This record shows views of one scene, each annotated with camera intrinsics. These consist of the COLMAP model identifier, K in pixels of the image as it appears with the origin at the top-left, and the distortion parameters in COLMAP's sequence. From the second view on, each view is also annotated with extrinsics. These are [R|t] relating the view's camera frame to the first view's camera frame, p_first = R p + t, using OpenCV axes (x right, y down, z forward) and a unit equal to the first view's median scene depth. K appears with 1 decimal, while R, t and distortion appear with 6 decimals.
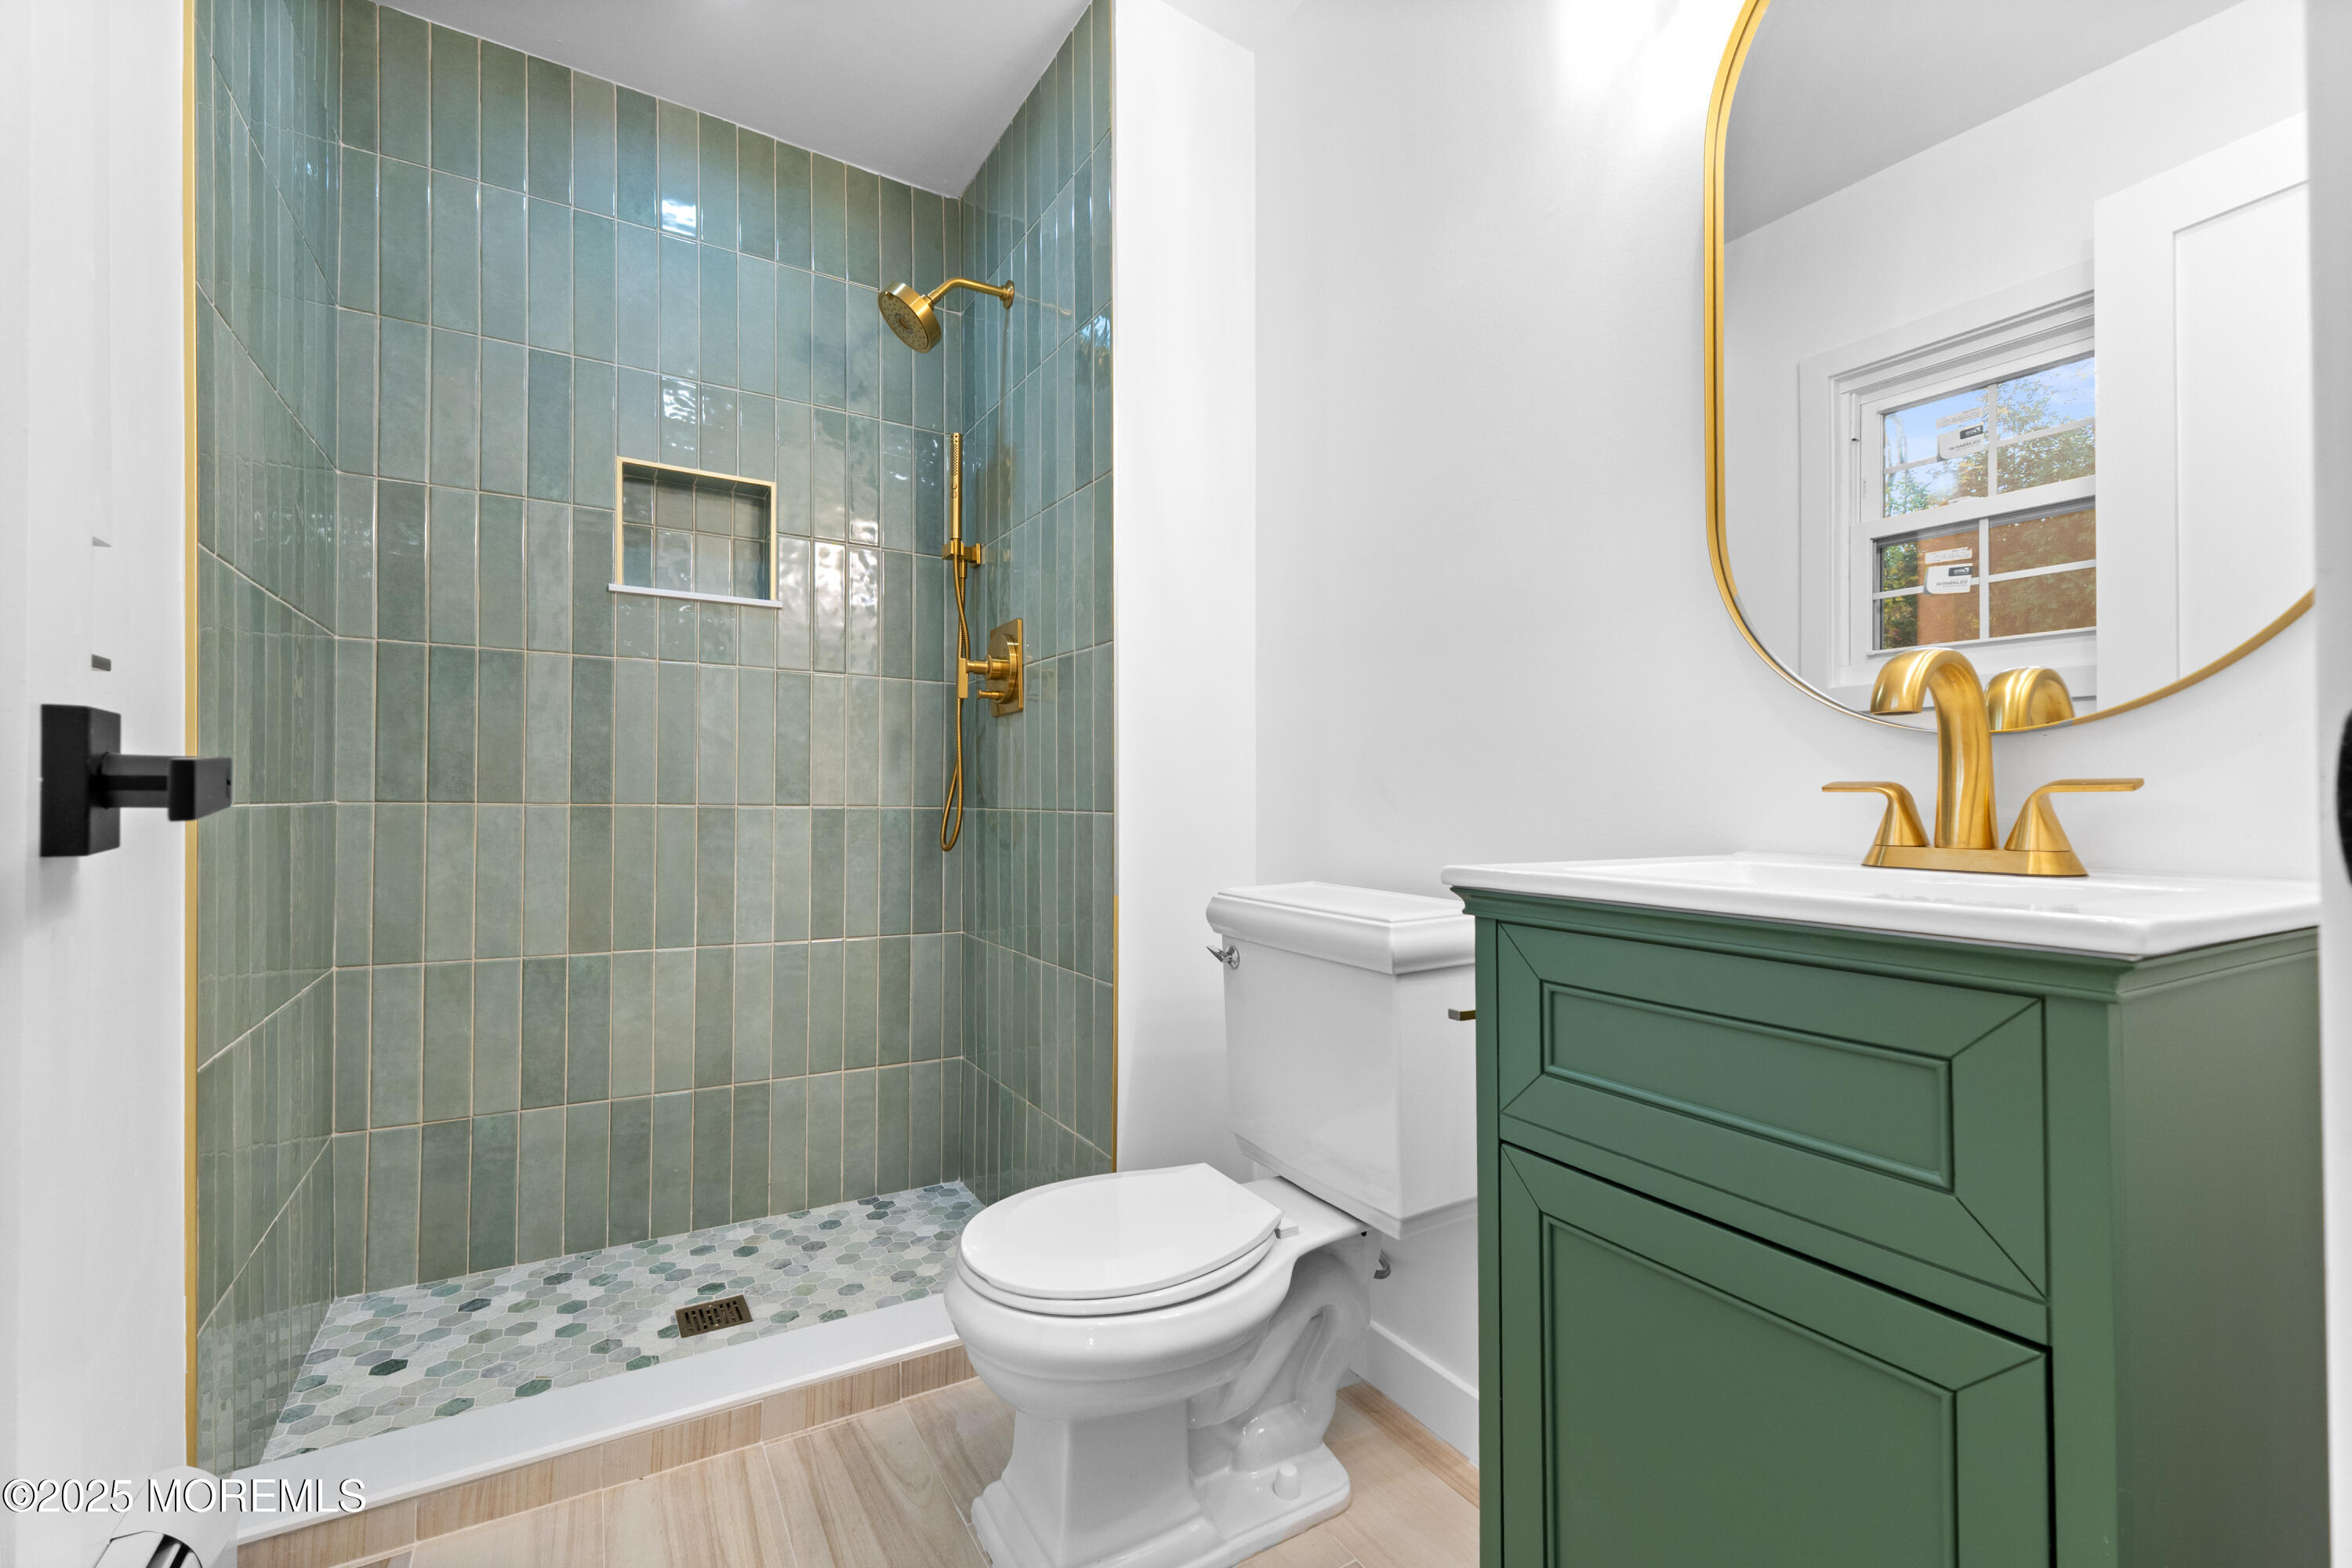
lens RADIAL K [[994.9, 0, 1190.9], [0, 994.9, 805.6], [0, 0, 1]] dist [0.005850, 0.000478]
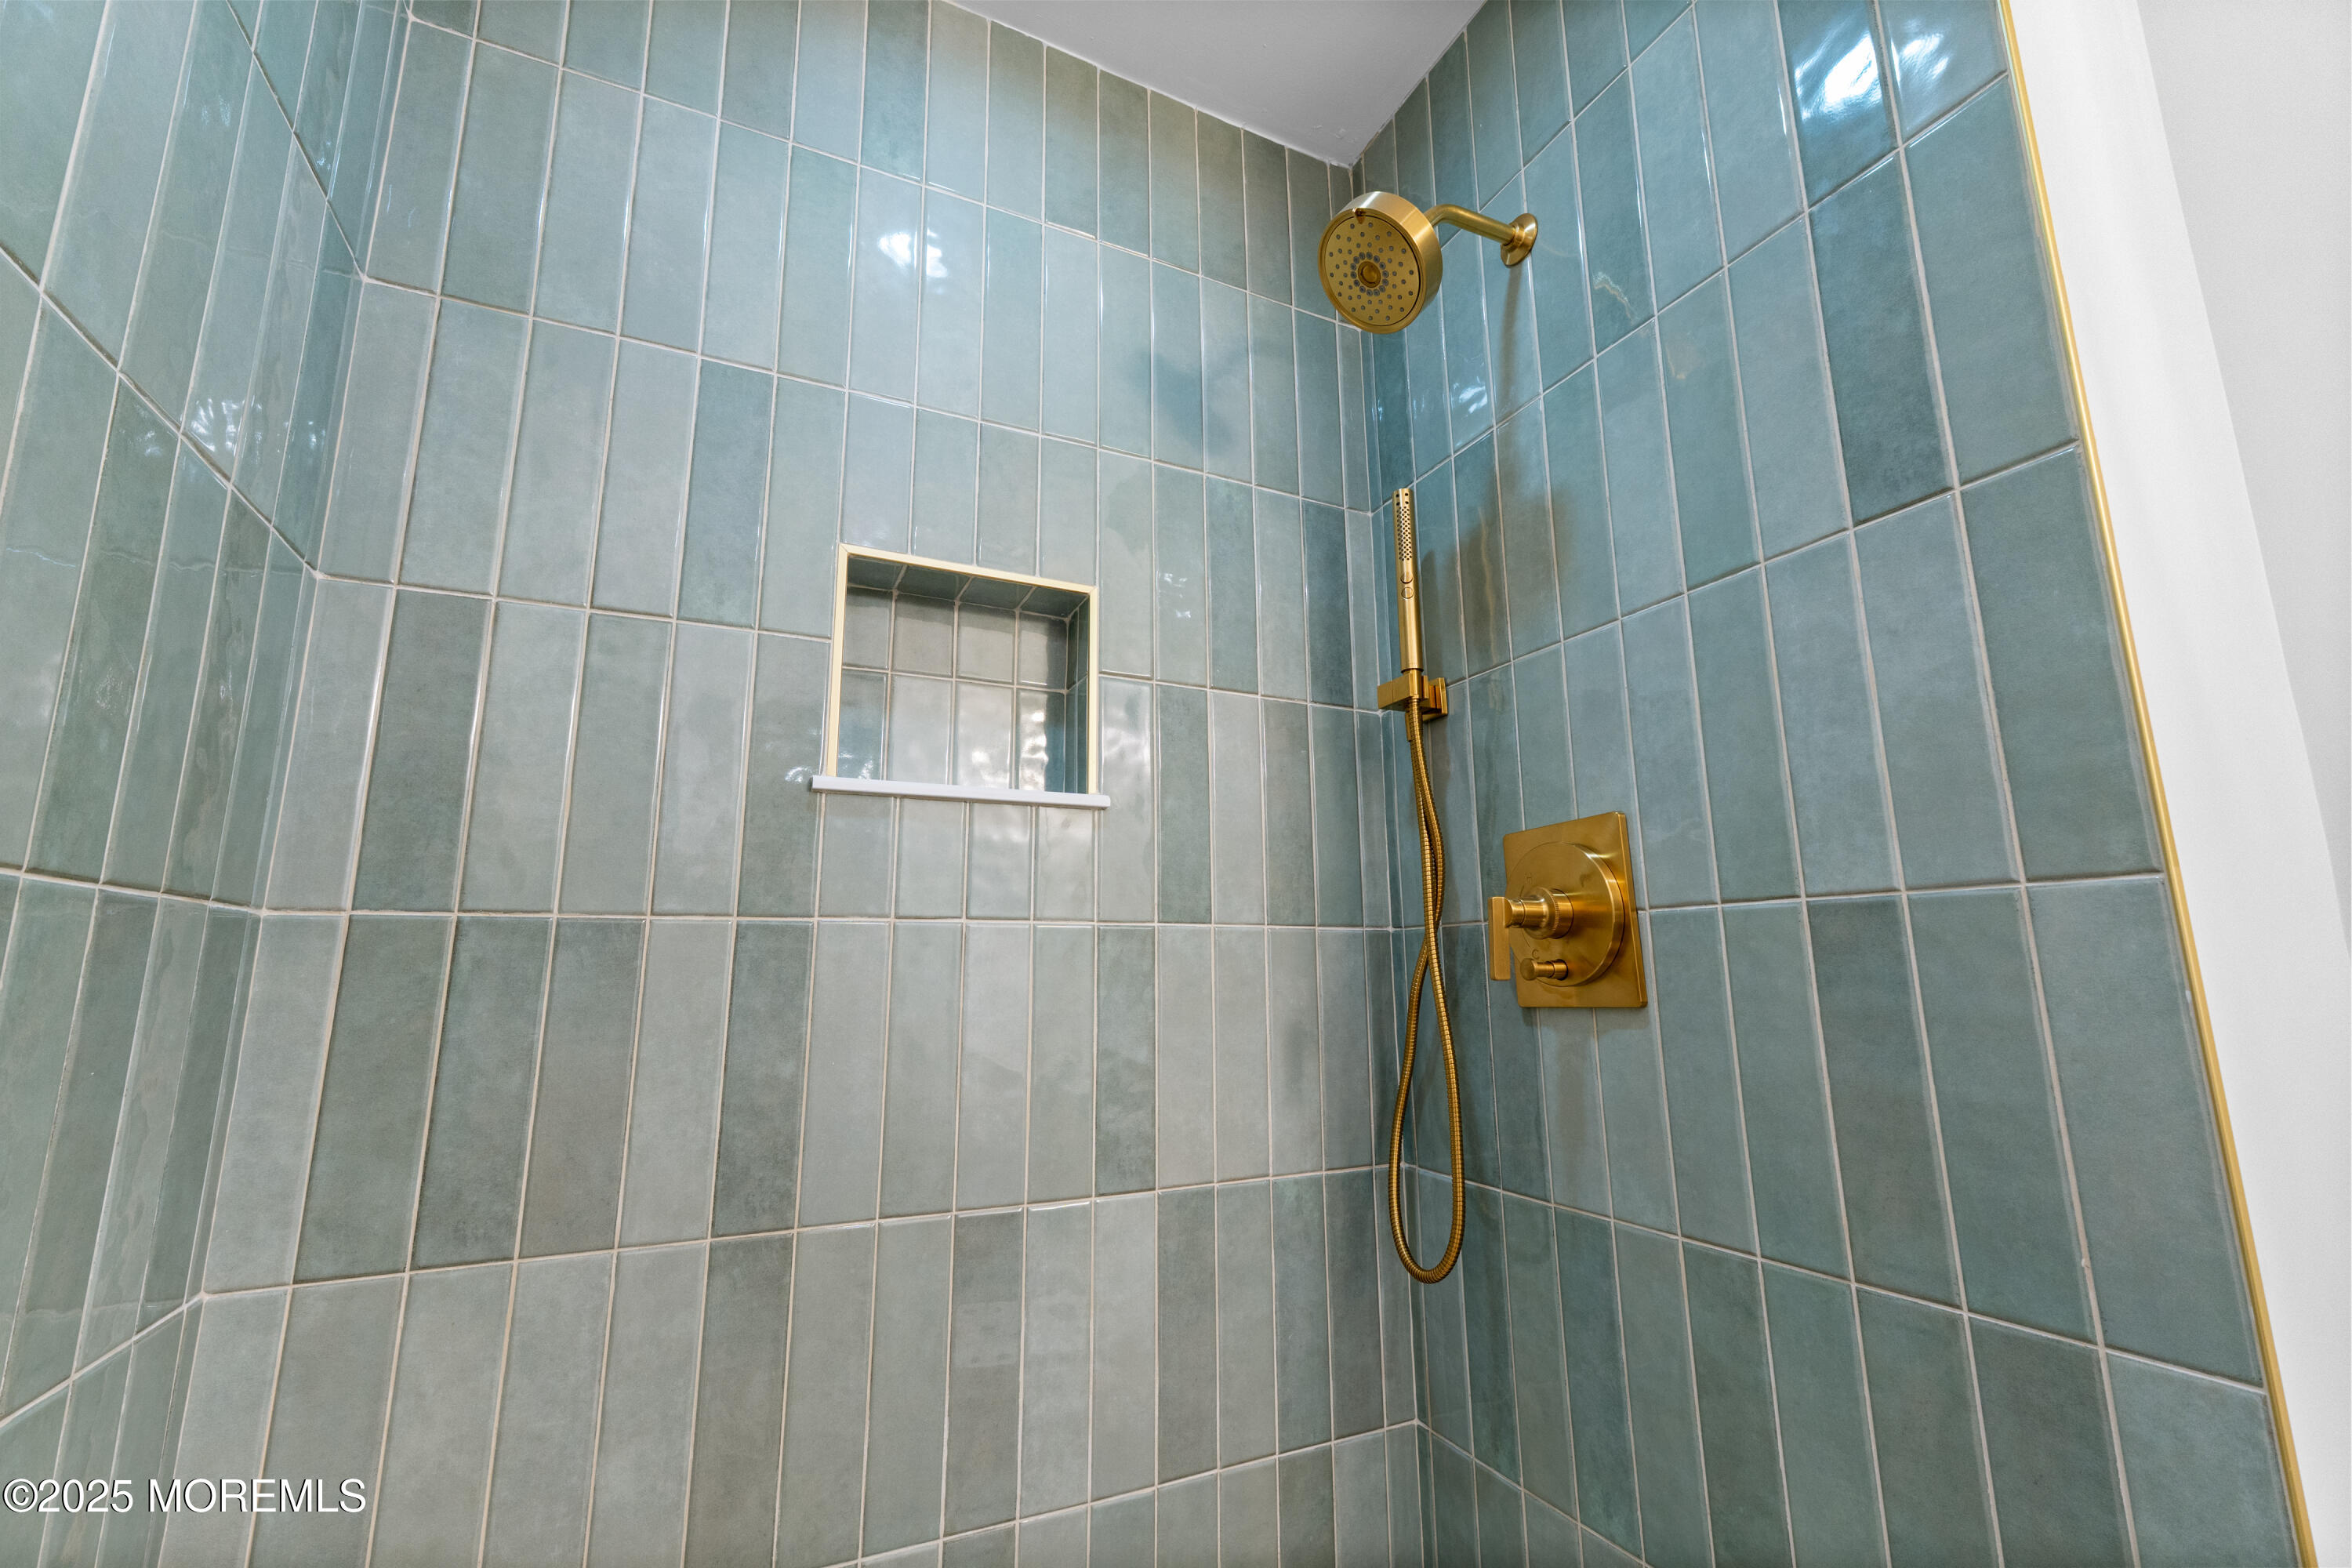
lens RADIAL K [[1025.0, 0, 1207.3], [0, 1025.0, 791.5], [0, 0, 1]] dist [0.001496, 0.000371]
pose [[0.994463, -0.037535, -0.098158, -0.326638], [0.018674, 0.982290, -0.186433, -0.111078], [0.103417, 0.183568, 0.977552, 0.500903]]
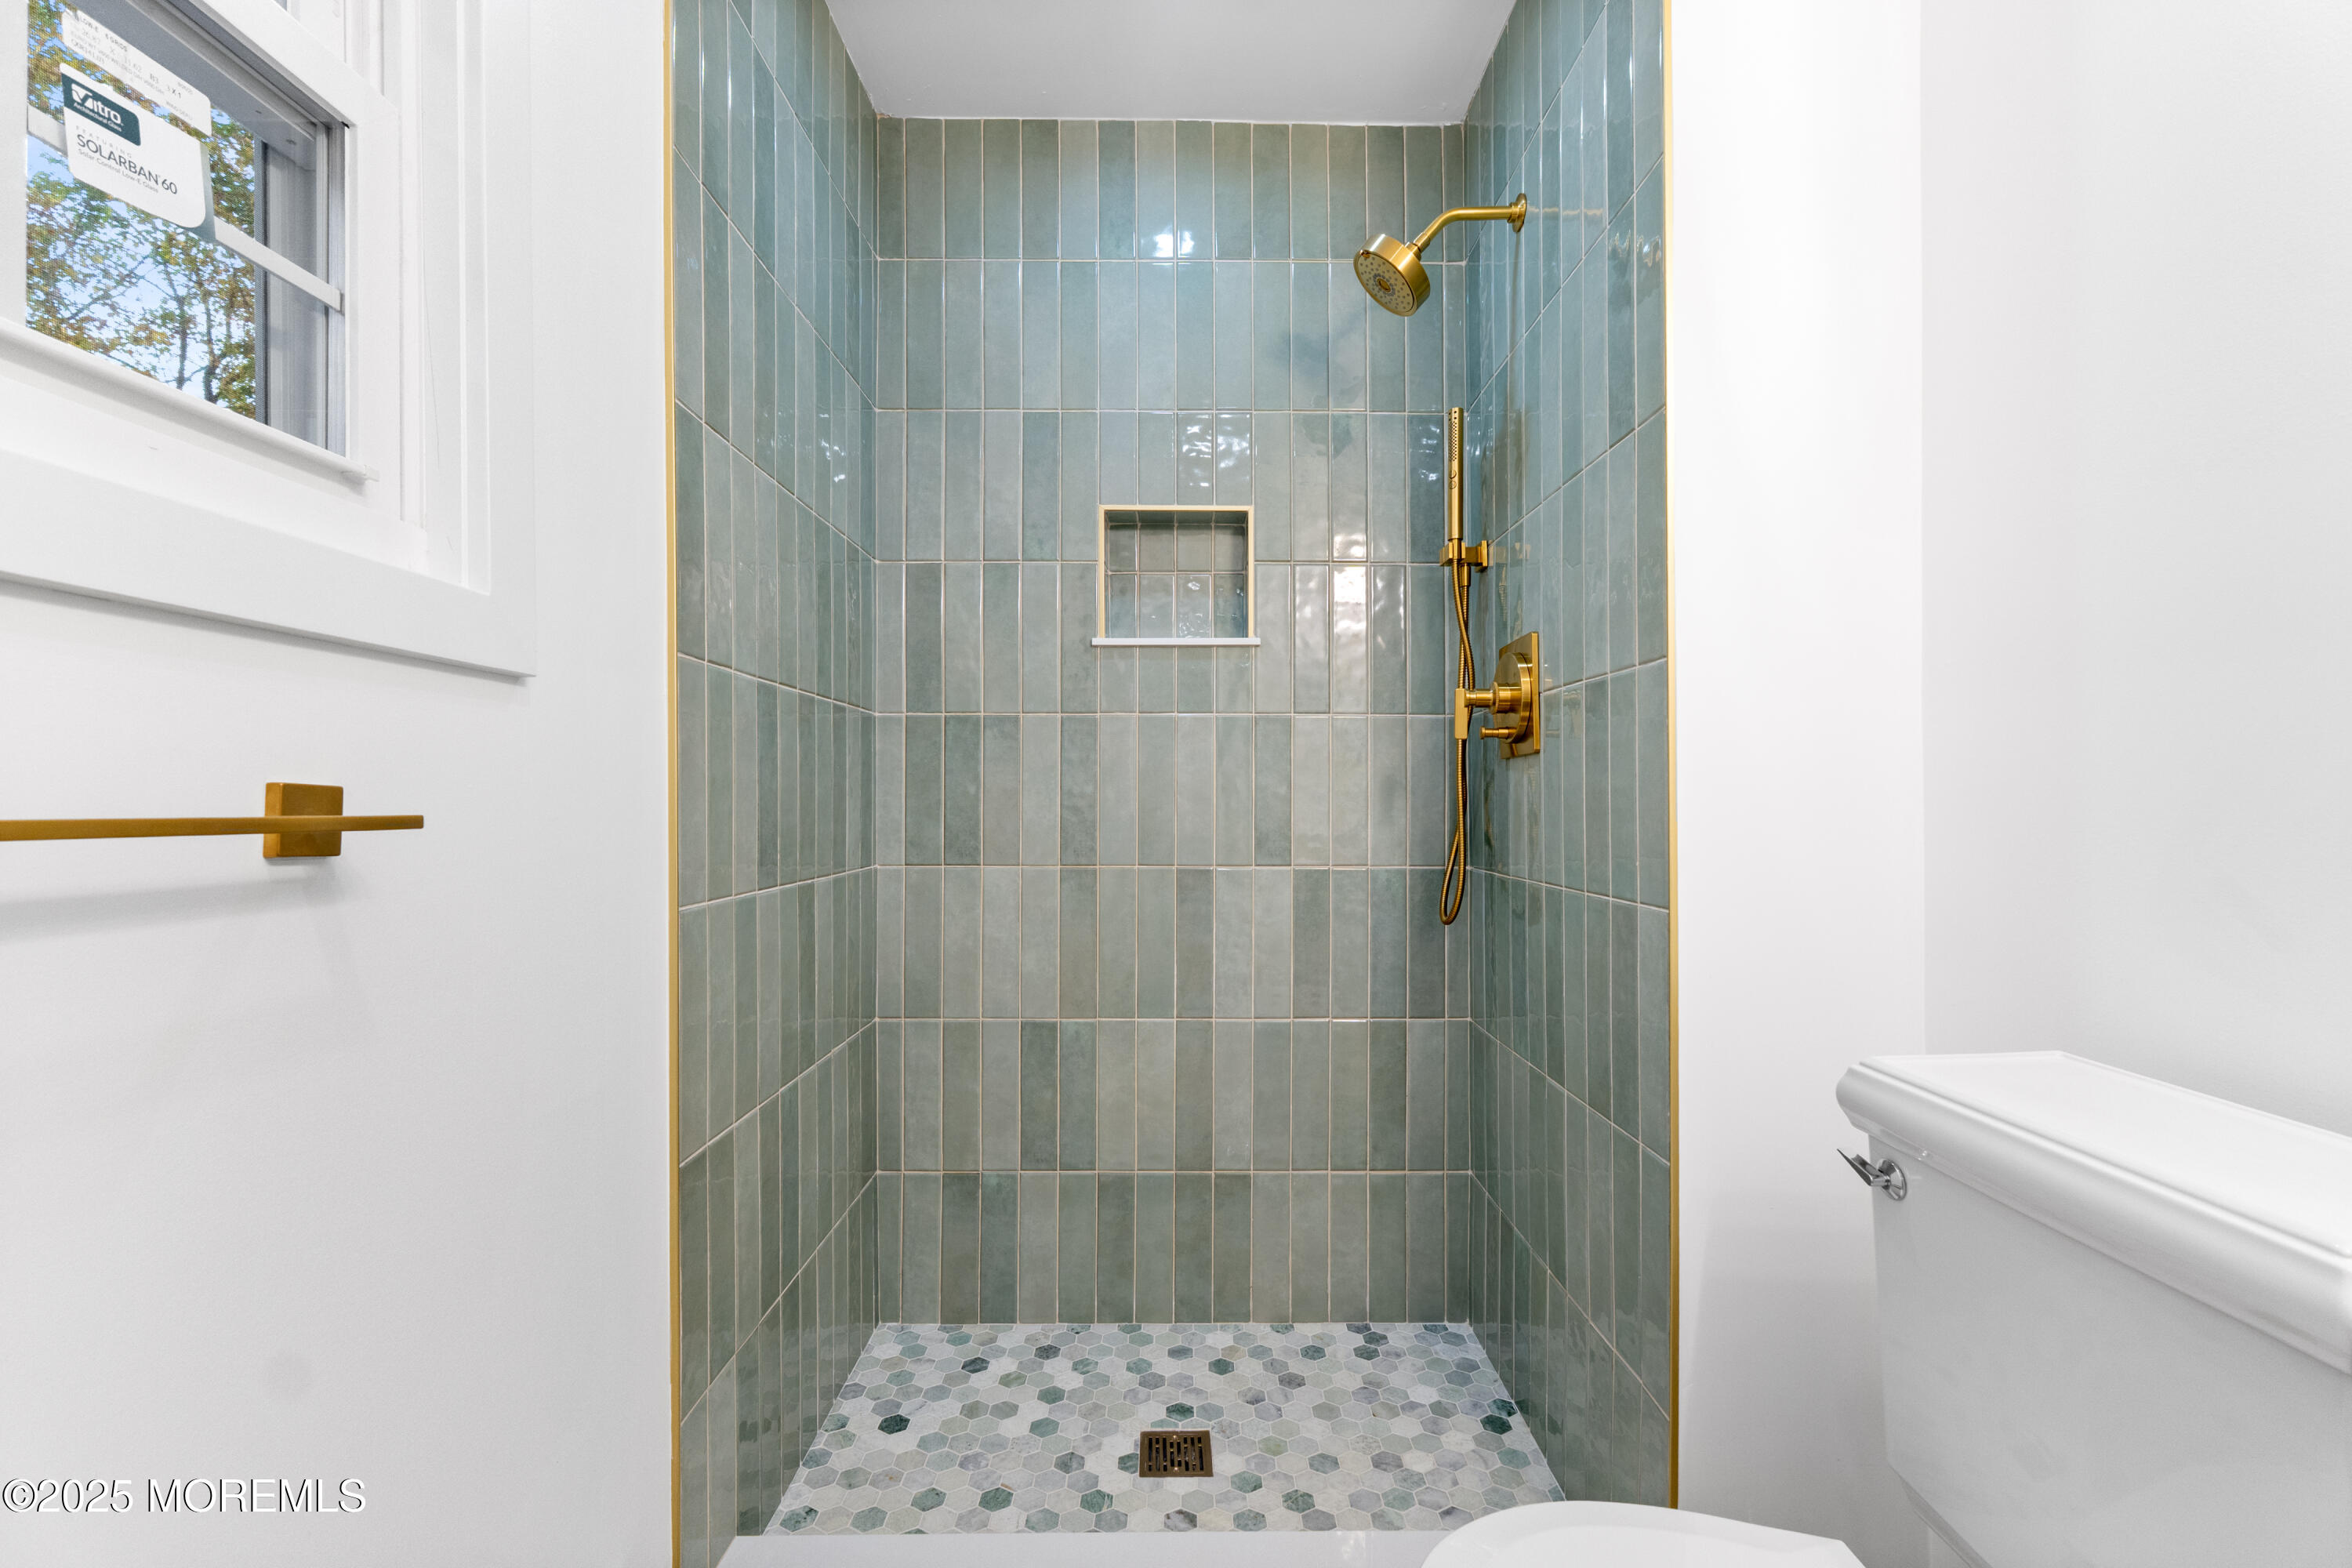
lens RADIAL K [[1004.1, 0, 1181.5], [0, 1004.1, 813.2], [0, 0, 1]] dist [0.001483, 0.000194]
pose [[0.856923, -0.004473, -0.515424, -0.008345], [0.005584, 0.999984, 0.000606, -0.052259], [0.515413, -0.003397, 0.856935, 0.206620]]
